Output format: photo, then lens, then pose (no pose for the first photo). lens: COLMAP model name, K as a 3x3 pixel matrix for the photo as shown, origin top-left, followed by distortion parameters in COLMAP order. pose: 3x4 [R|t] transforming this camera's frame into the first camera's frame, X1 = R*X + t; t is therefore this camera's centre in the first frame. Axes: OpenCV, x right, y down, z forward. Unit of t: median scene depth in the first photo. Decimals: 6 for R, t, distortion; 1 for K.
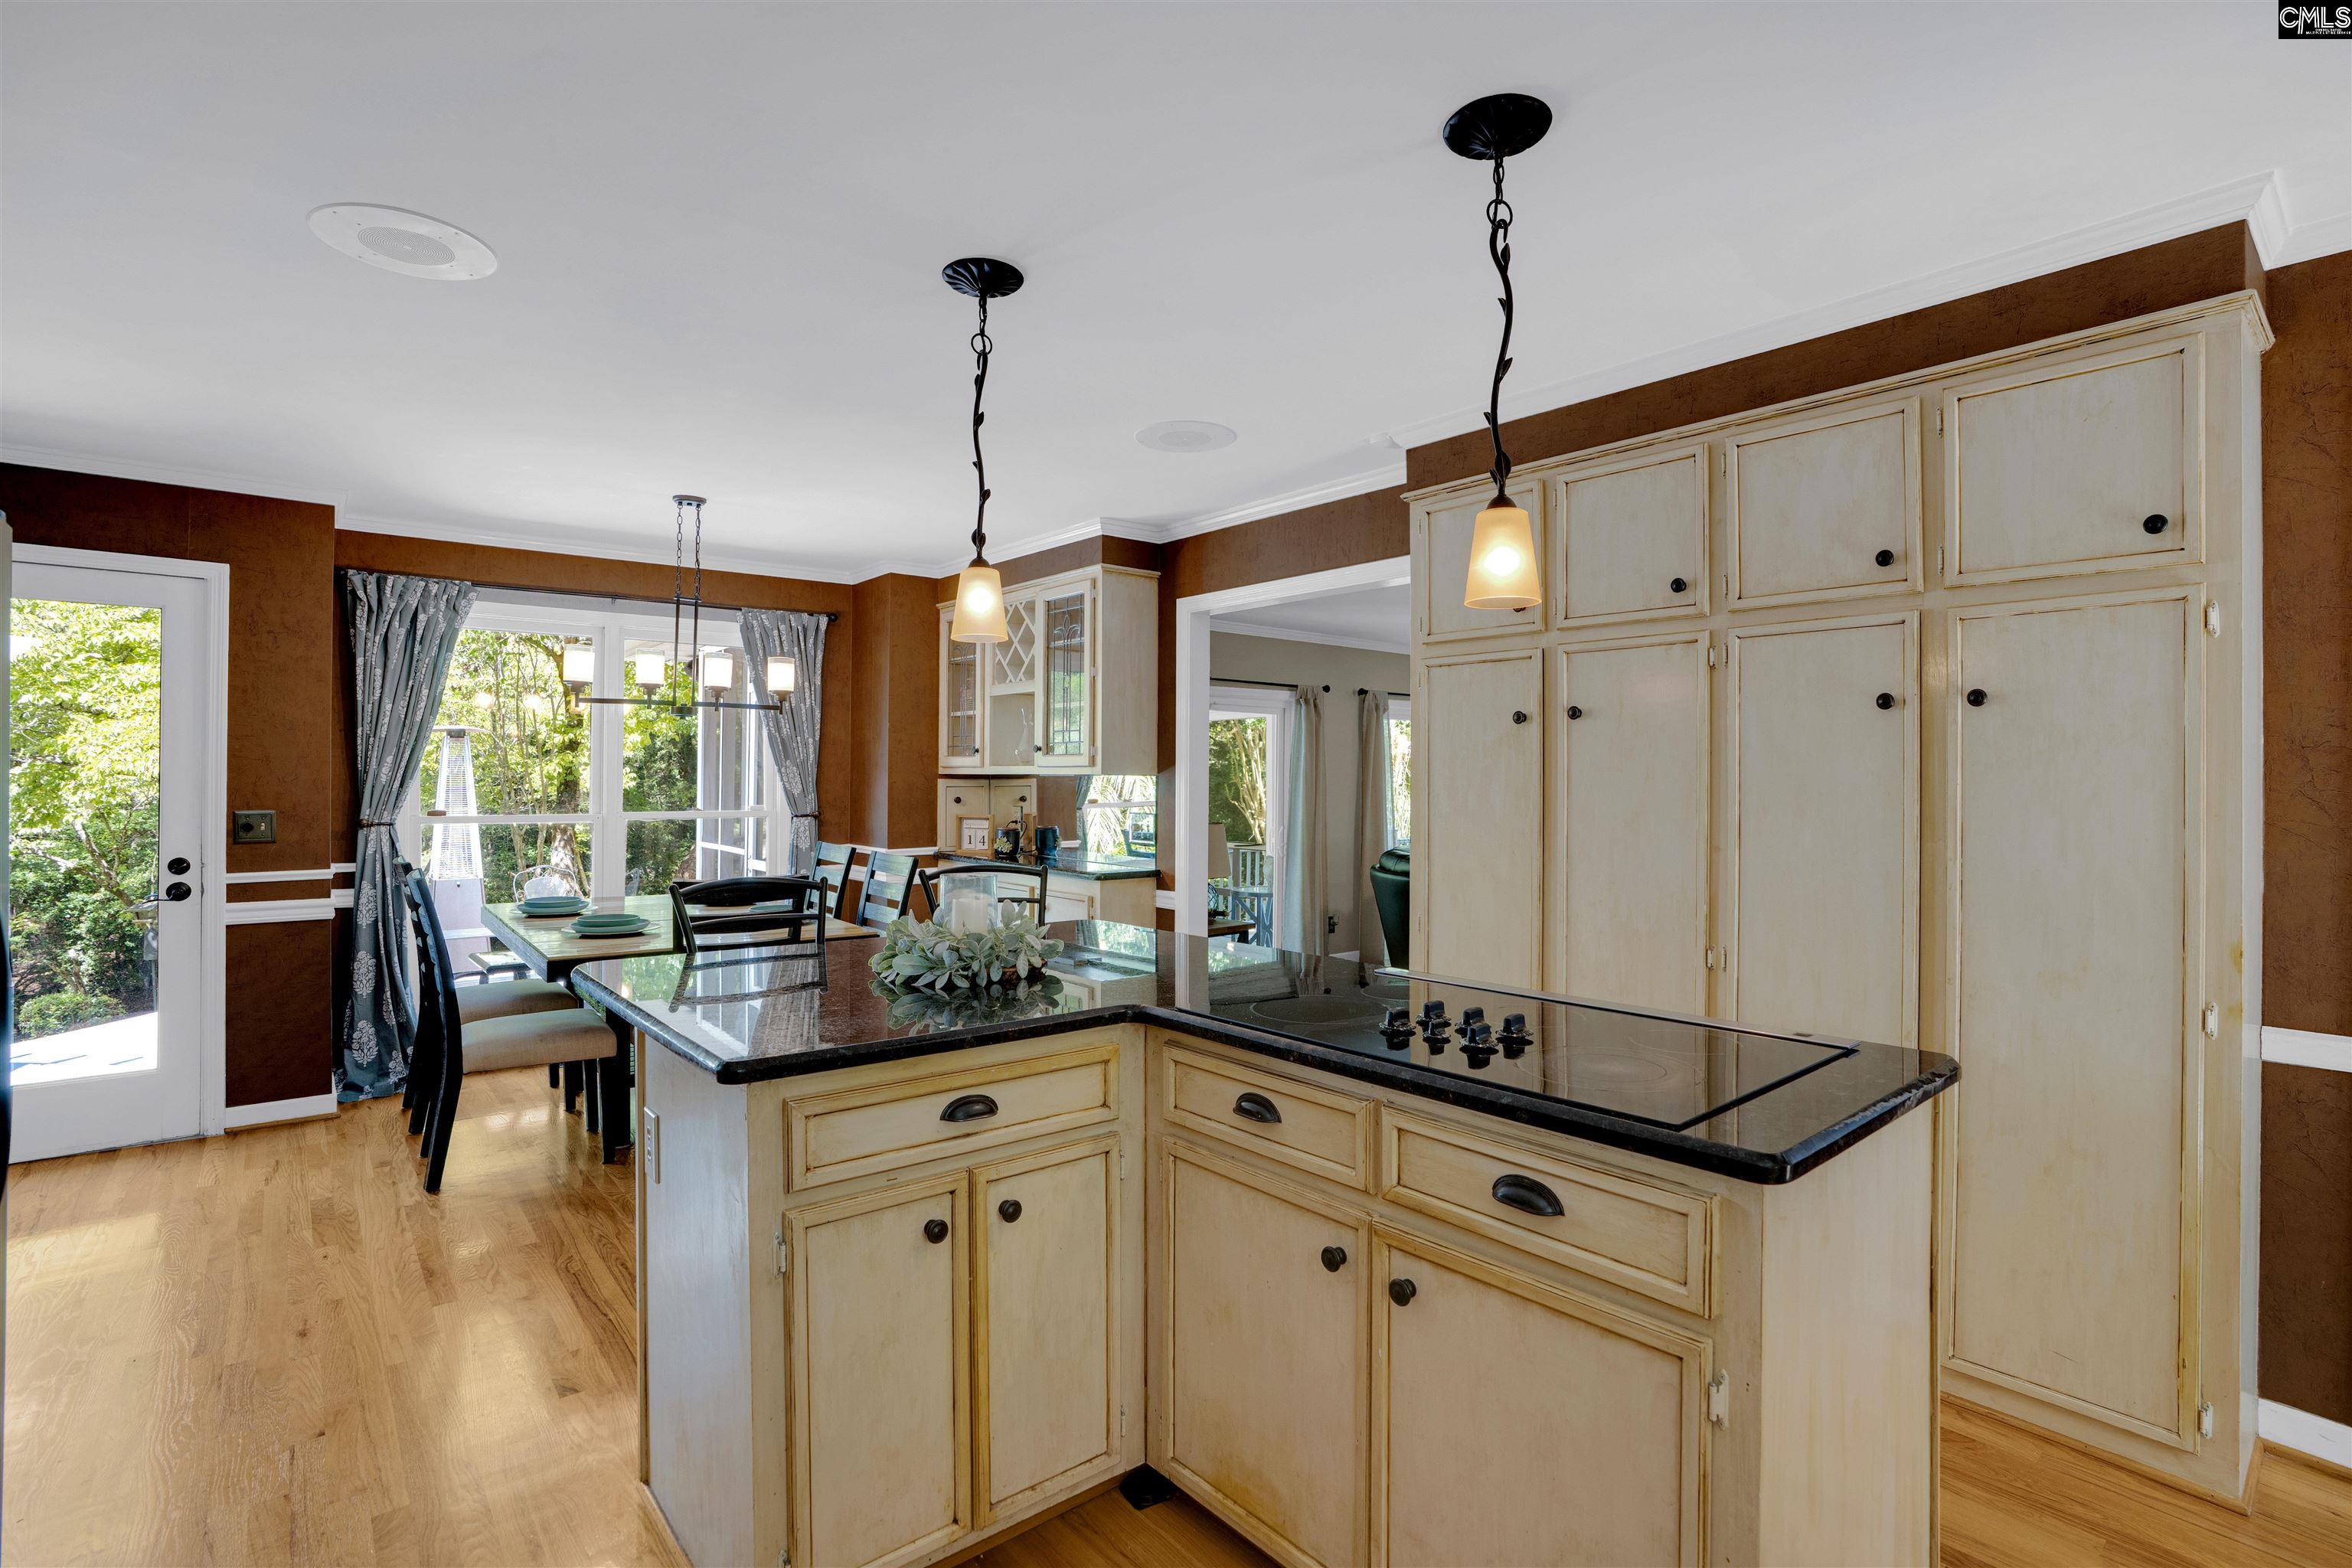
lens RADIAL K [[1131.7, 0, 1176.0], [0, 1131.7, 784.0], [0, 0, 1]] dist [-0.043853, 0.020662]
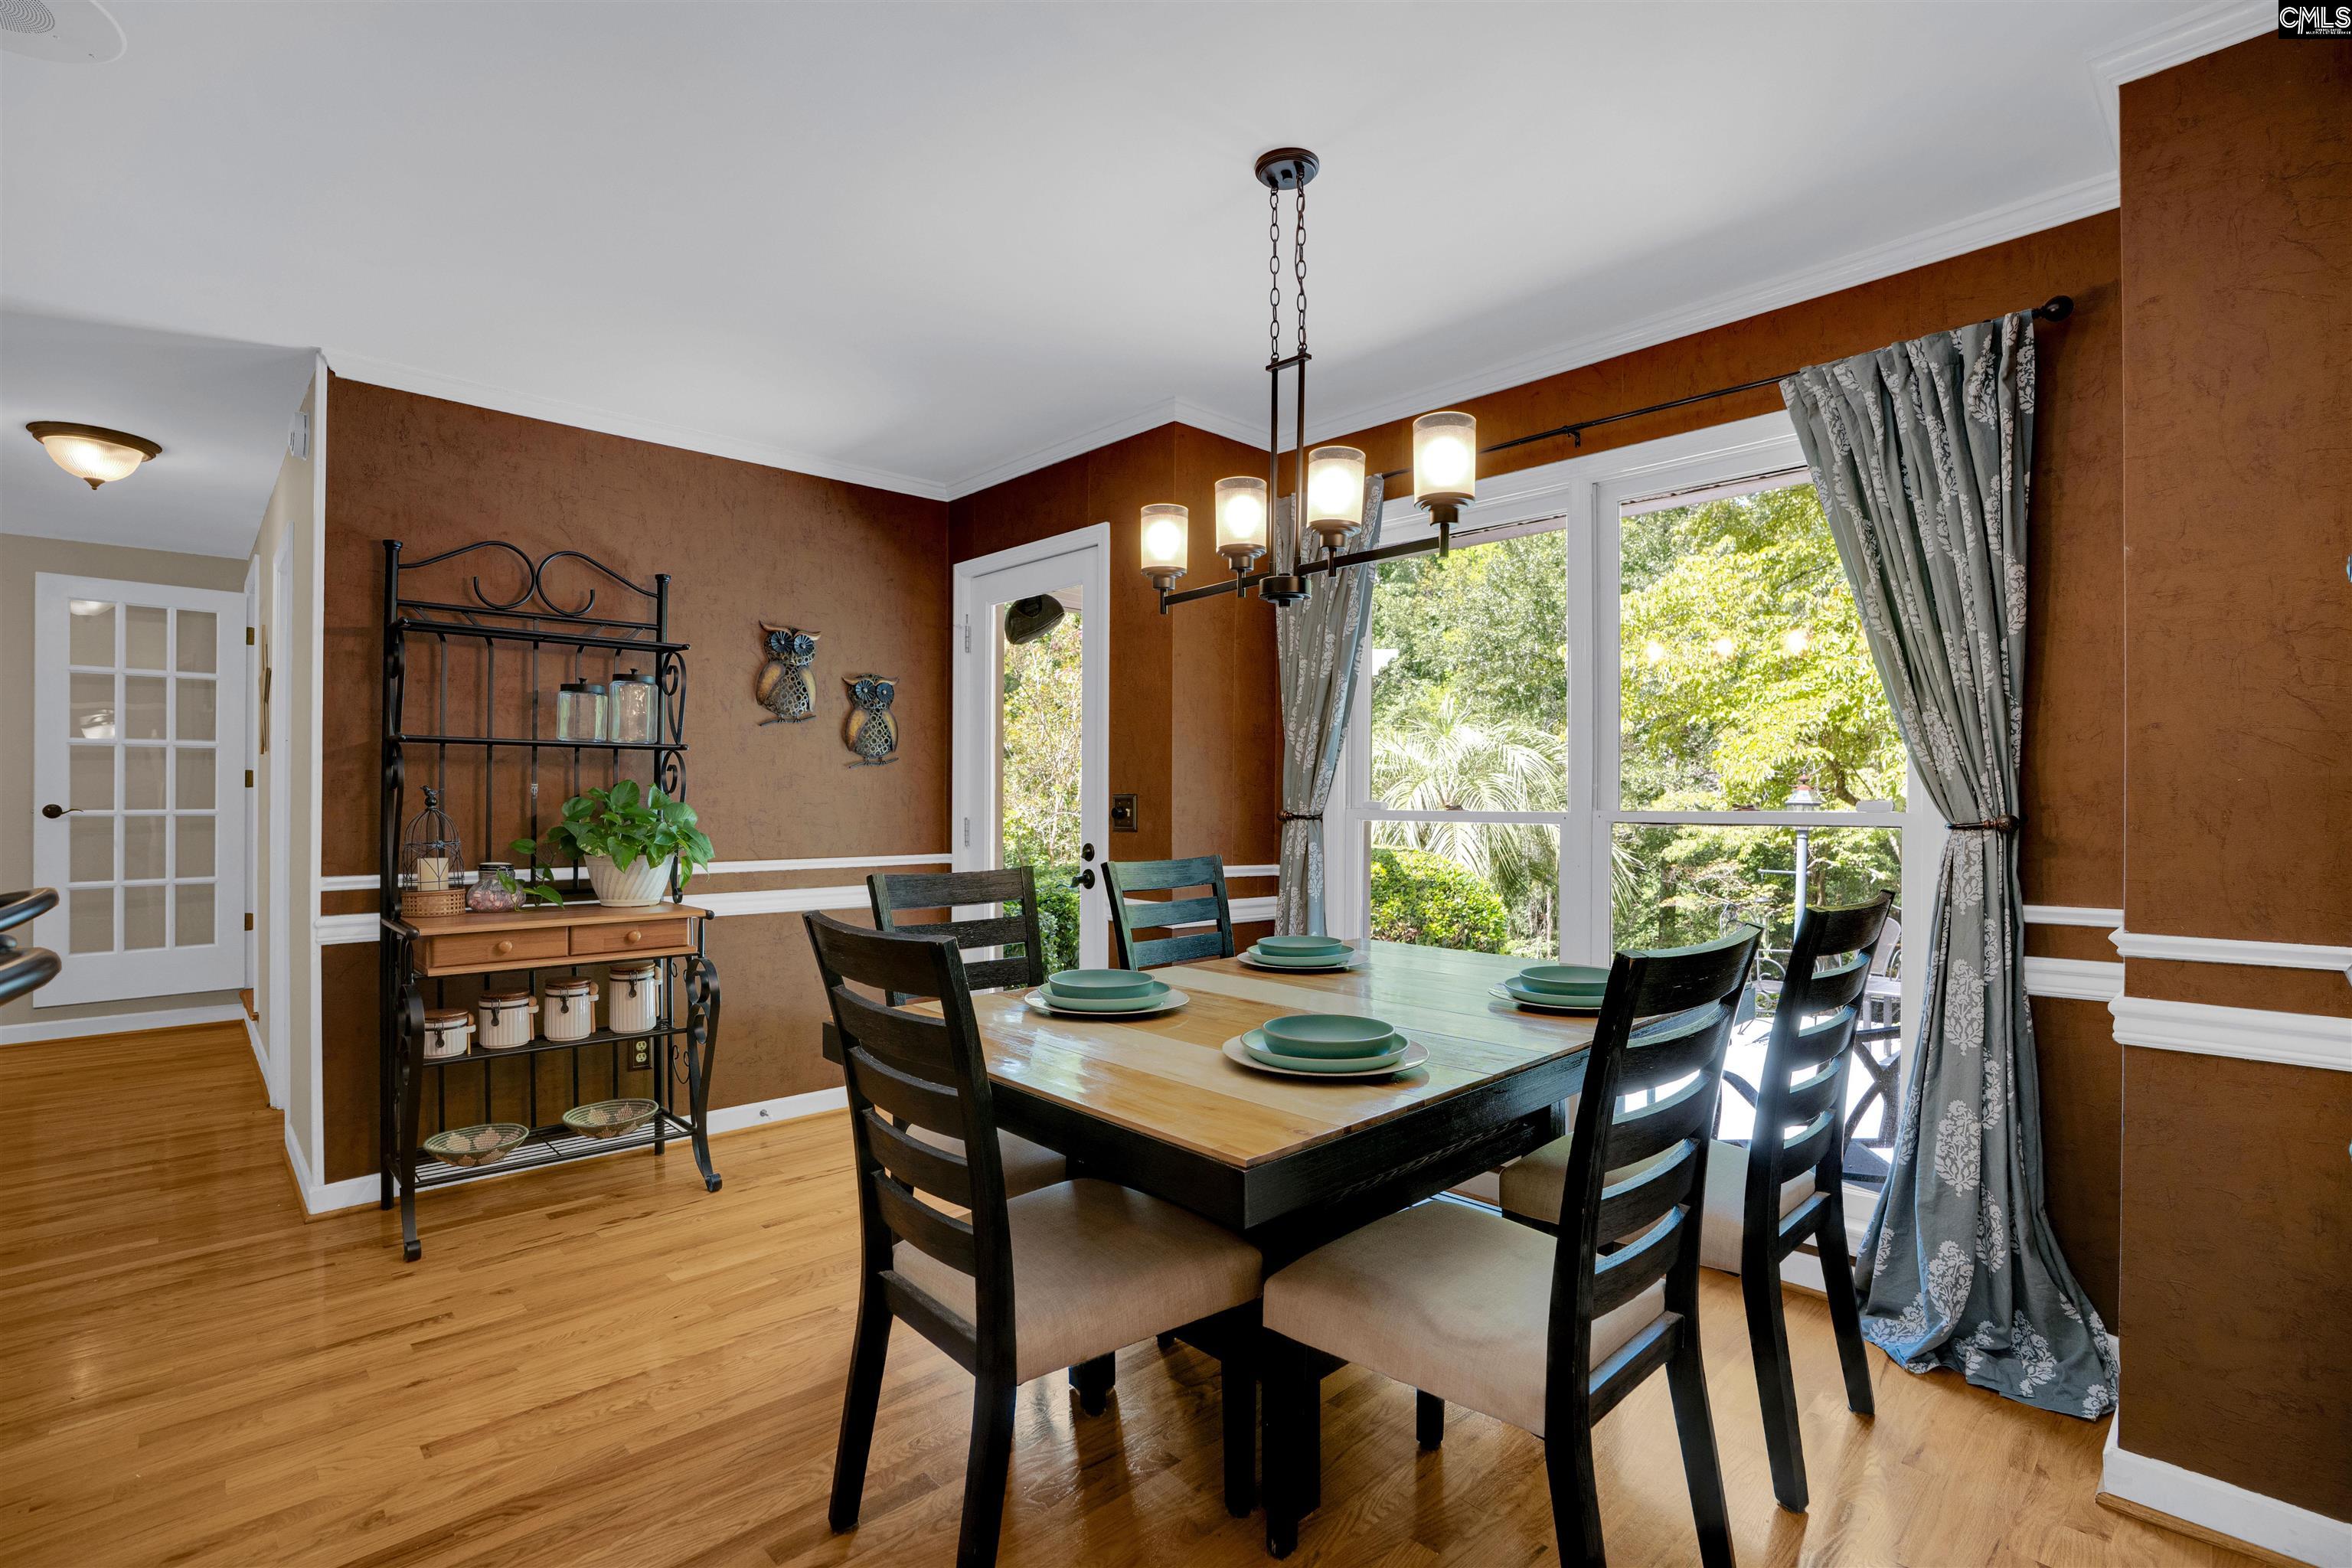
lens RADIAL K [[1087.3, 0, 1178.7], [0, 1087.3, 805.7], [0, 0, 1]] dist [-0.027723, 0.001359]
pose [[0.090724, 0.000284, -0.995876, 0.030799], [-0.008666, 0.999962, -0.000504, 0.029677], [0.995838, 0.008676, 0.090723, 0.859858]]
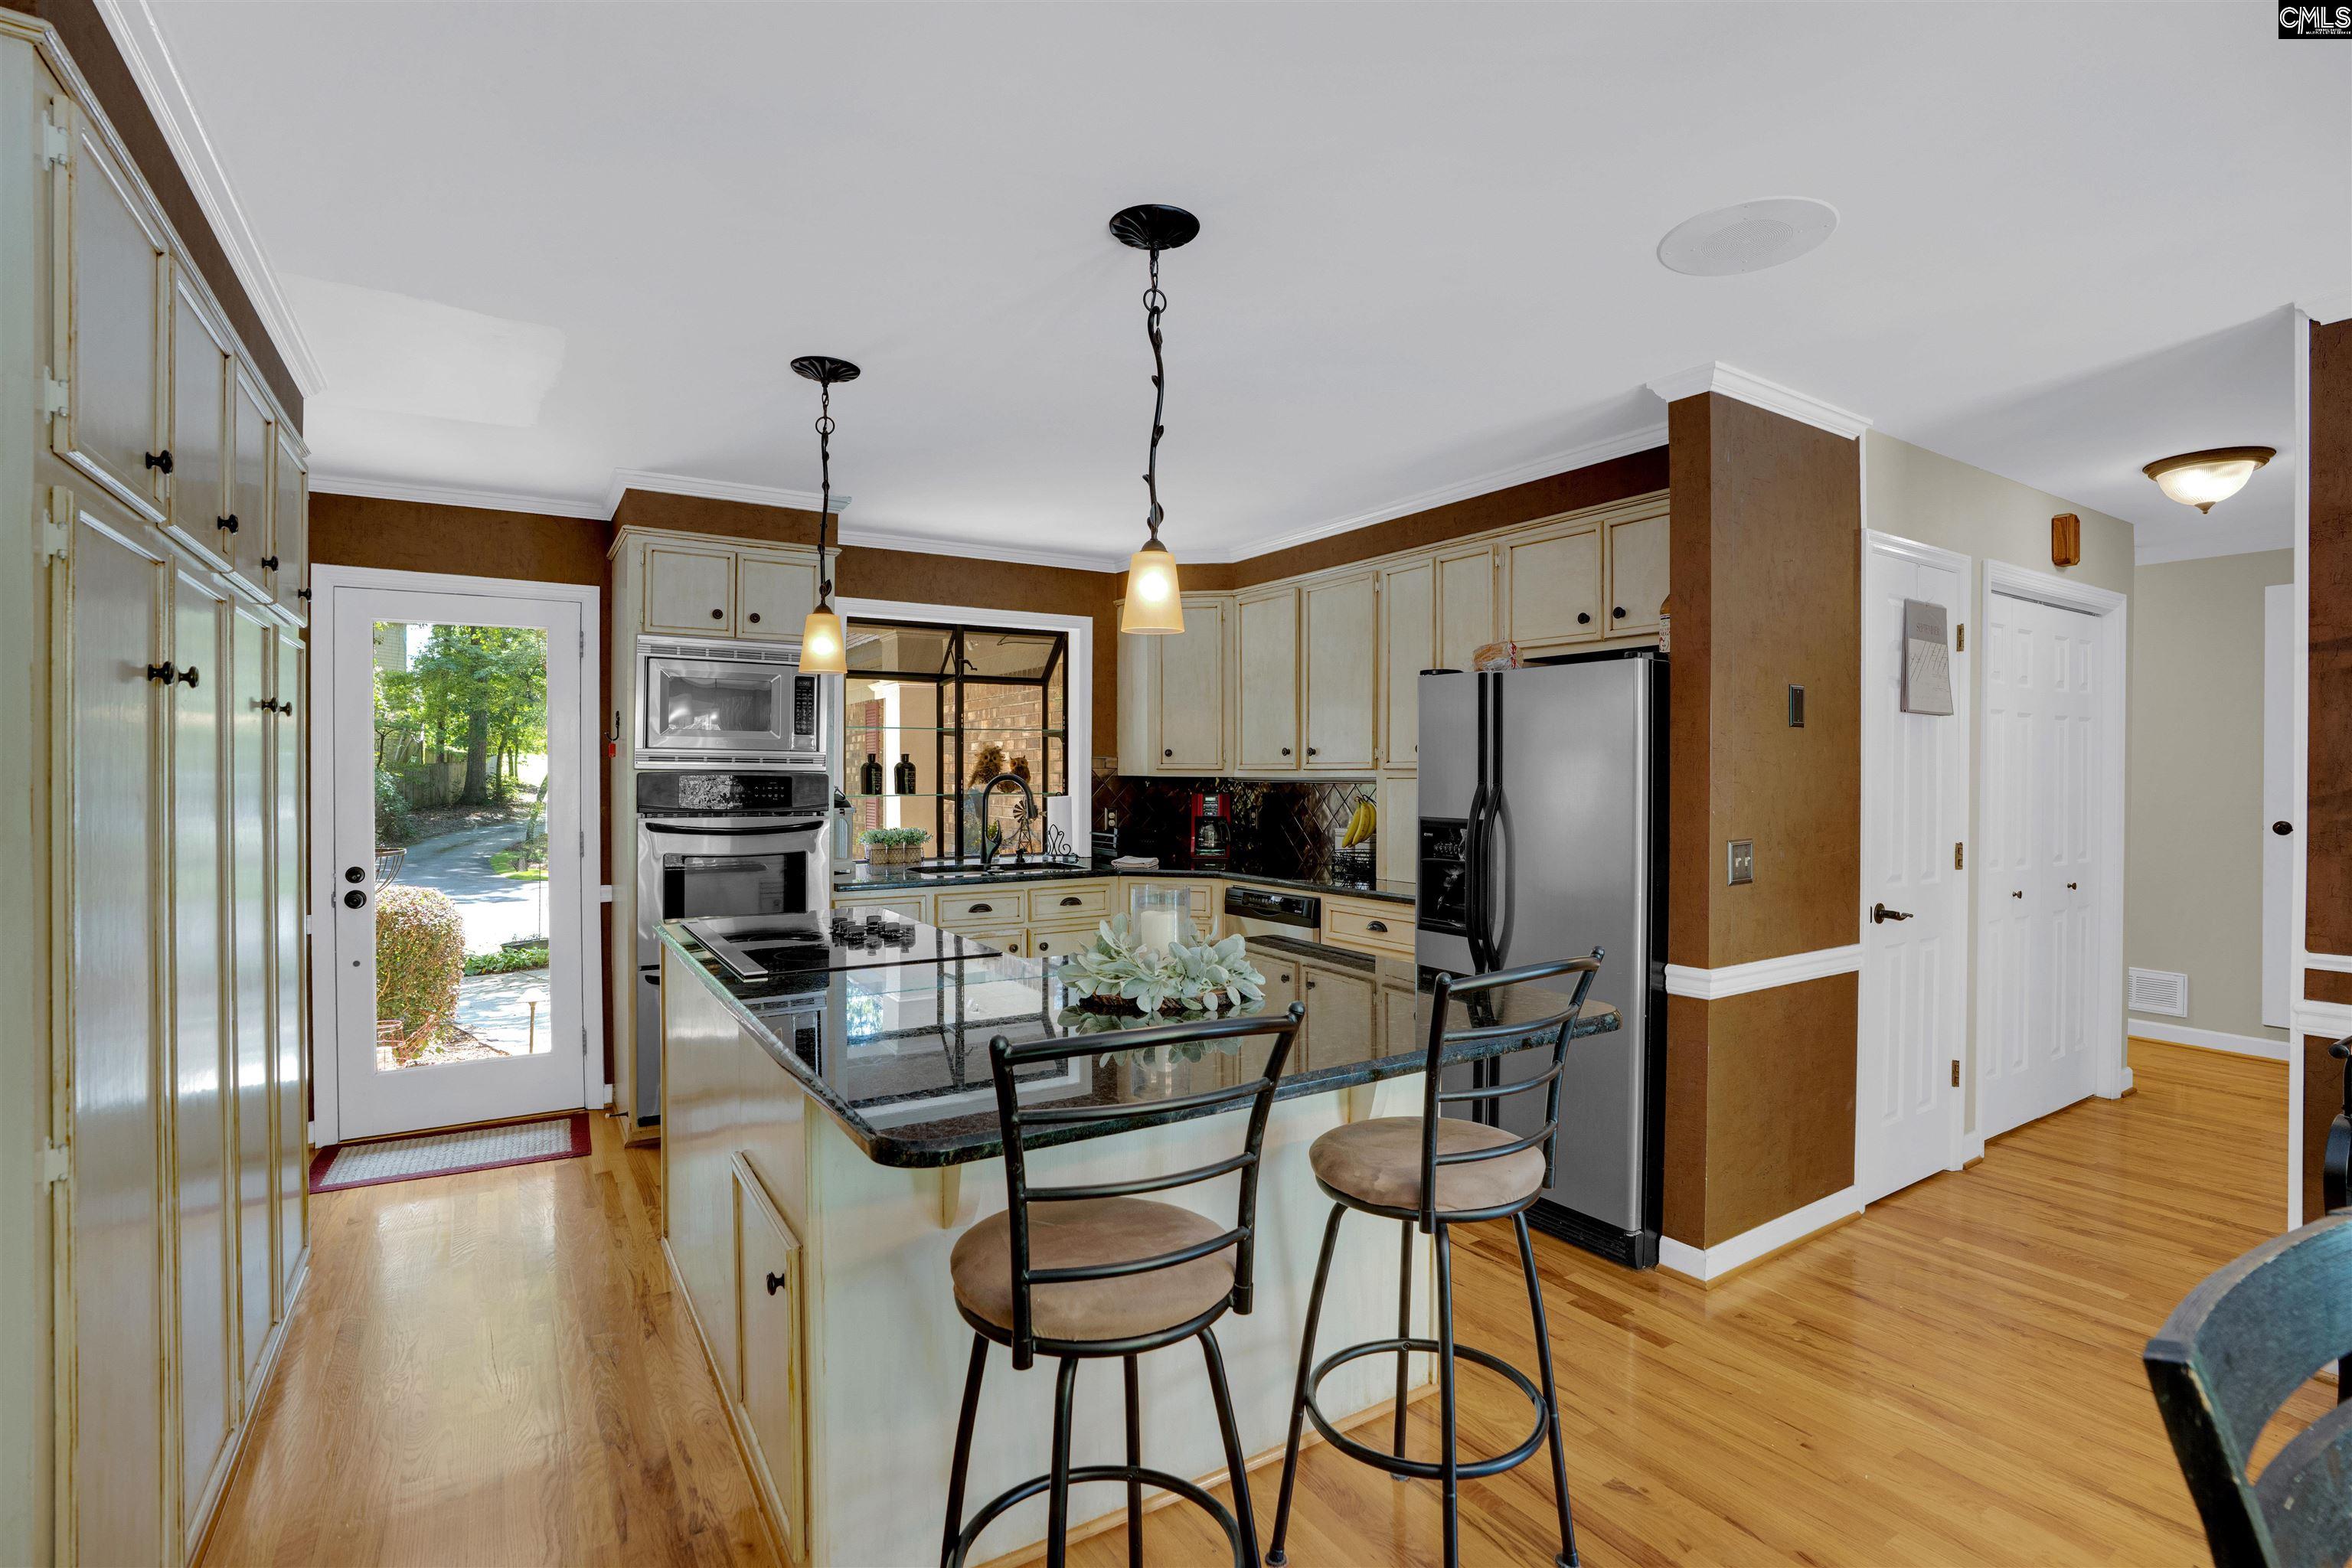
lens RADIAL K [[1087.3, 0, 1178.7], [0, 1087.3, 805.7], [0, 0, 1]] dist [-0.027723, 0.001359]
pose [[-0.993798, -0.006087, 0.111031, -0.164525], [-0.002176, 0.999374, 0.035318, -0.010850], [-0.111177, 0.034857, -0.993189, 0.973218]]
